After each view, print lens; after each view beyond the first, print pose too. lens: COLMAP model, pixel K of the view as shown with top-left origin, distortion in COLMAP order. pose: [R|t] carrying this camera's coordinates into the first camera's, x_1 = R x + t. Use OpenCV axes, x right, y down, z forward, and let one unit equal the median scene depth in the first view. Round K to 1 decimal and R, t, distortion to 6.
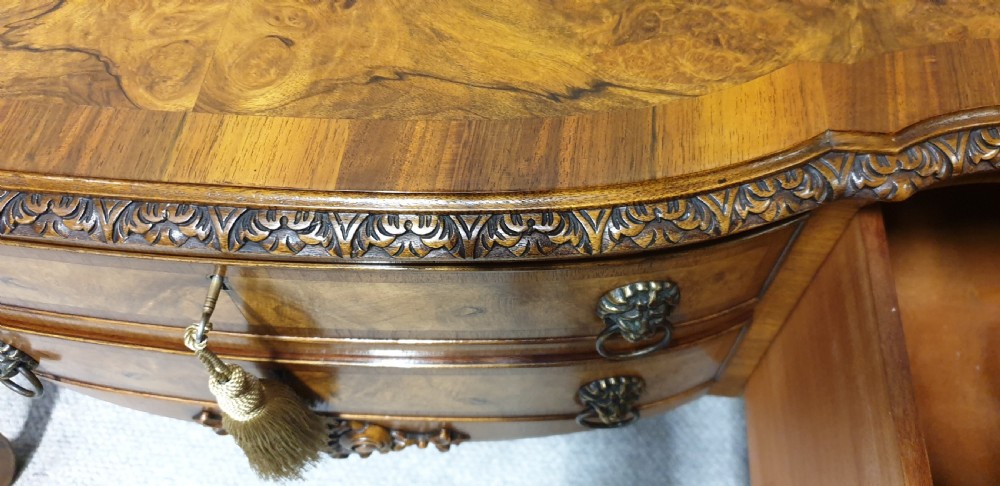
lens RADIAL K [[788.8, 0, 512.4], [0, 788.8, 244.4], [0, 0, 1]] dist [-0.014798, 0.004341]
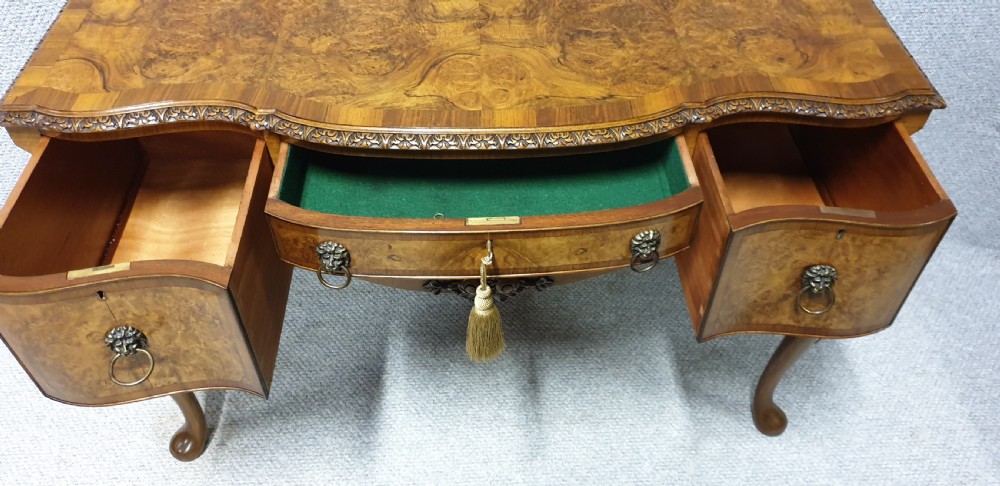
lens RADIAL K [[763.4, 0, 524.0], [0, 763.4, 247.0], [0, 0, 1]] dist [0.032308, -0.034664]
pose [[0.989716, -0.071230, 0.124050, -0.631202], [0.097104, 0.971334, -0.216981, 0.973906], [-0.105039, 0.226796, 0.968262, -1.706474]]
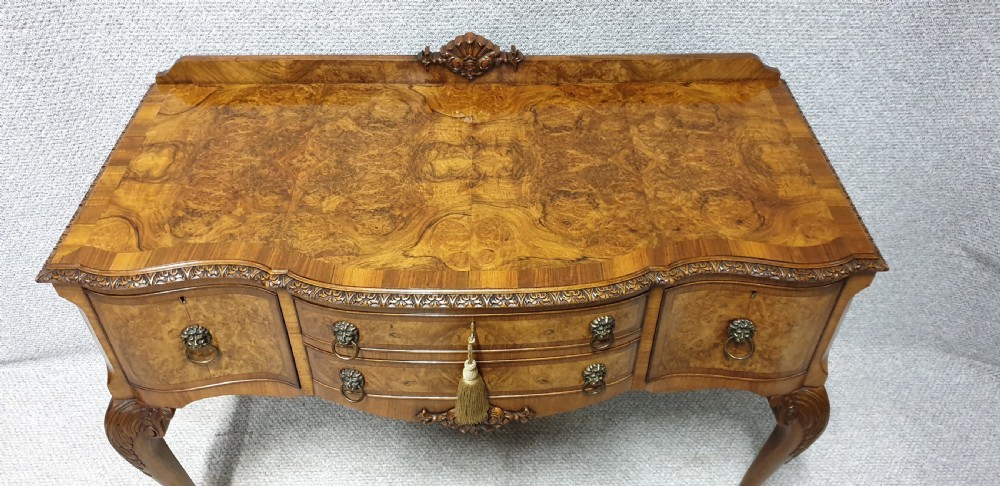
lens RADIAL K [[752.6, 0, 513.1], [0, 752.6, 244.6], [0, 0, 1]] dist [0.134881, -0.288180]
pose [[0.993038, -0.049497, 0.106890, -0.550090], [0.078526, 0.954554, -0.287506, 0.665783], [-0.087801, 0.293898, 0.951796, -2.134378]]
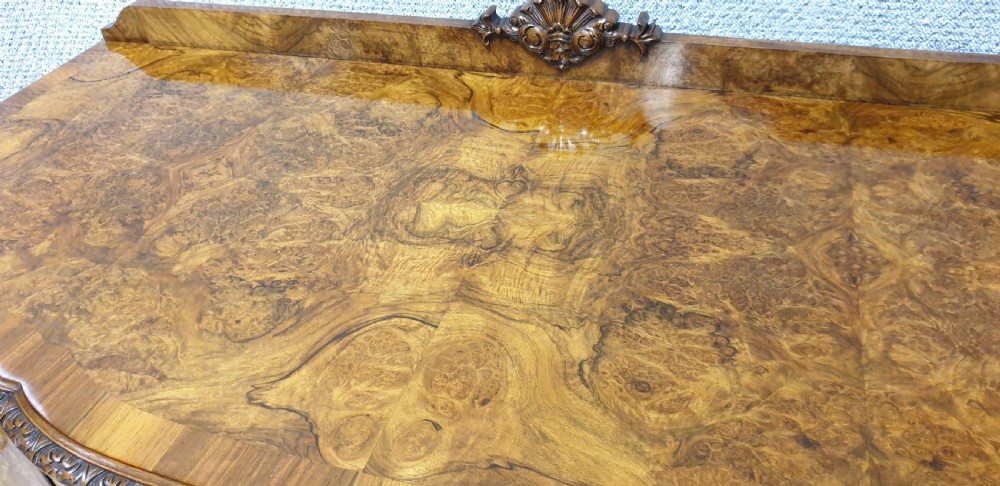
lens RADIAL K [[783.5, 0, 519.0], [0, 783.5, 243.2], [0, 0, 1]] dist [0.041723, -0.123840]
pose [[0.979589, 0.100969, -0.173814, 0.068237], [-0.156797, 0.924883, -0.346419, -0.100965], [0.125780, 0.366602, 0.921837, -0.395821]]
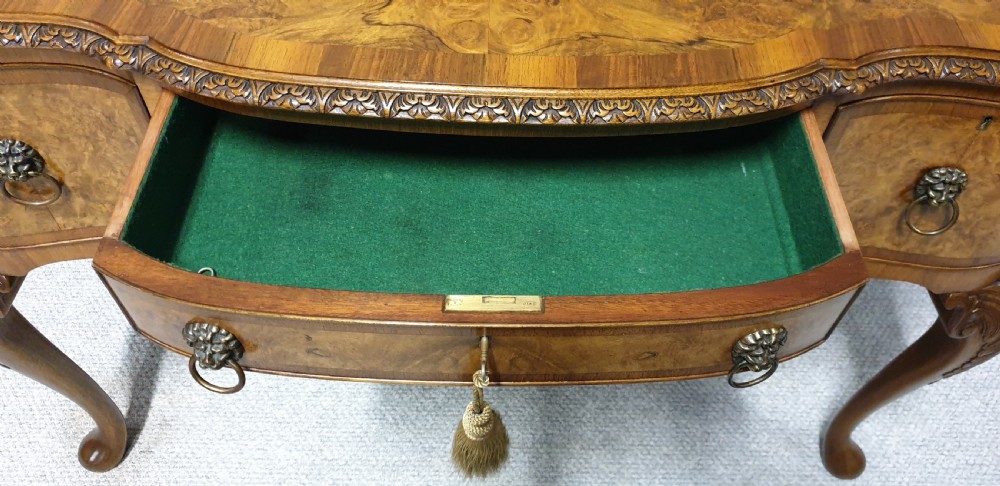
lens RADIAL K [[781.0, 0, 523.7], [0, 781.0, 239.2], [0, 0, 1]] dist [-0.059297, 0.117441]
pose [[0.994550, -0.027662, 0.100526, -0.501748], [0.040072, 0.991522, -0.123607, 0.473396], [-0.096254, 0.126962, 0.987226, -0.719826]]
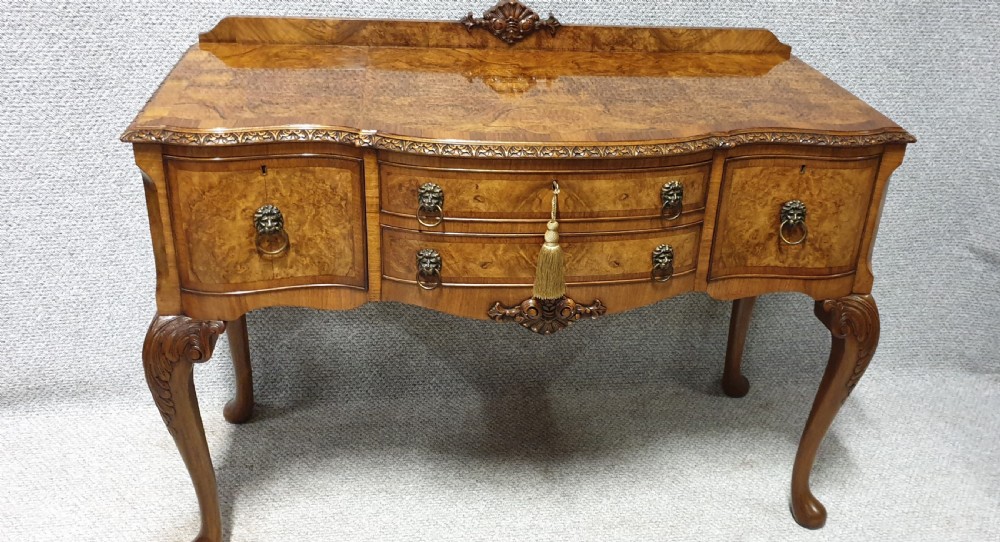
lens RADIAL K [[887.6, 0, 571.5], [0, 887.6, 281.5], [0, 0, 1]] dist [0.221159, -0.574487]
pose [[0.965163, -0.045187, 0.257717, -1.377393], [0.173533, 0.847721, -0.501254, 2.455830], [-0.195822, 0.528514, 0.826031, -2.045765]]
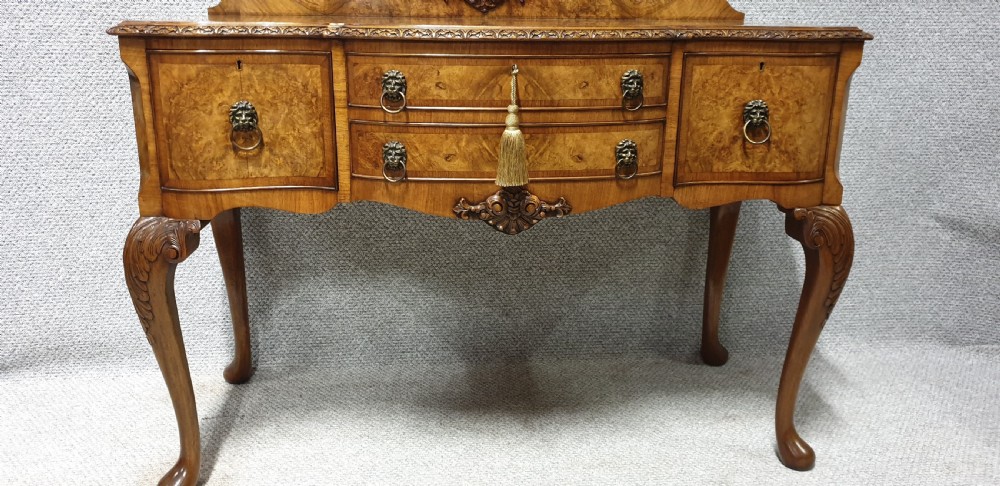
lens RADIAL K [[752.6, 0, 513.1], [0, 752.6, 244.6], [0, 0, 1]] dist [0.134881, -0.288180]
pose [[0.981910, -0.026185, 0.187527, -1.075188], [0.145152, 0.740056, -0.656695, 2.943448], [-0.121585, 0.672036, 0.730469, -0.947663]]
